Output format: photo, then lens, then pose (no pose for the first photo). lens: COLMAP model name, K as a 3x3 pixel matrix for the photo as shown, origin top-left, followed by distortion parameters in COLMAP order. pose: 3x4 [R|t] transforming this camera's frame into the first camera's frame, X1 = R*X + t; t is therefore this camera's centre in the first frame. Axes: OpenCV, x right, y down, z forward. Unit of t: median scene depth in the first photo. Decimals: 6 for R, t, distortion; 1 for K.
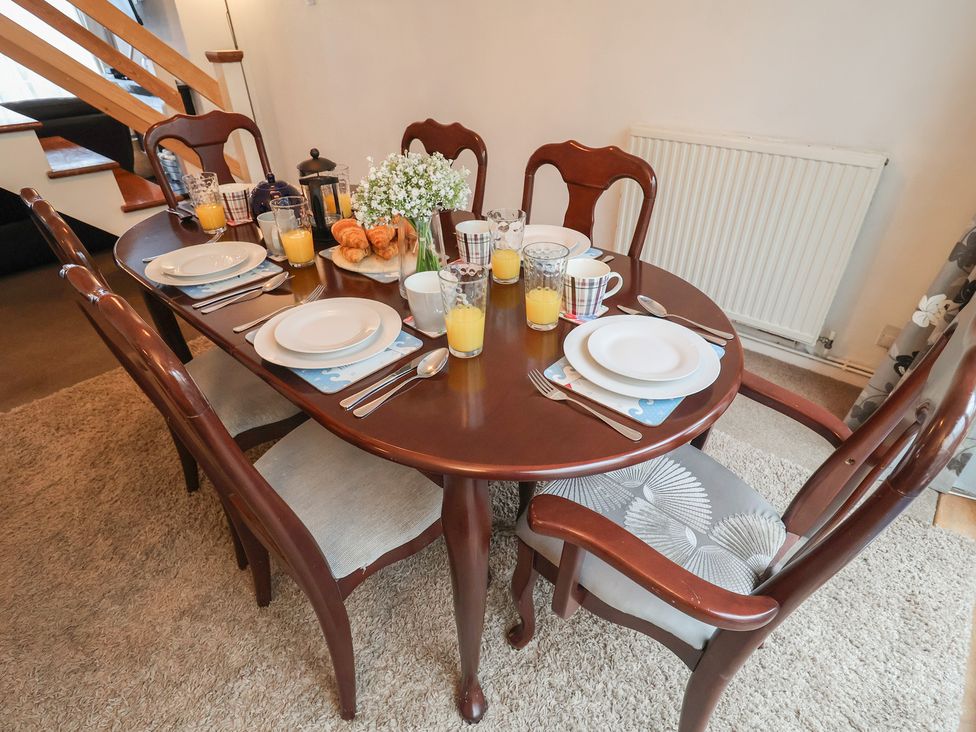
lens RADIAL K [[516.0, 0, 499.3], [0, 516.0, 361.3], [0, 0, 1]] dist [-0.005279, -0.012632]
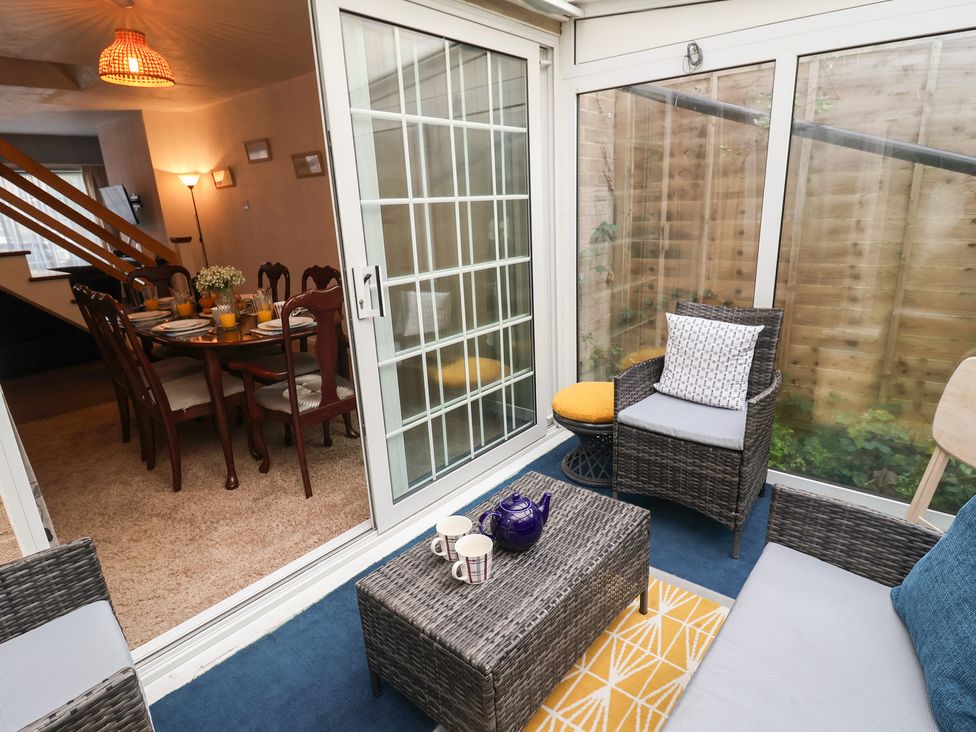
lens RADIAL K [[516.0, 0, 499.3], [0, 516.0, 361.3], [0, 0, 1]] dist [-0.005279, -0.012632]
pose [[0.997822, -0.052804, 0.039533, 0.718833], [0.061874, 0.956984, -0.283467, 0.579229], [-0.022865, 0.285296, 0.958167, -0.928900]]
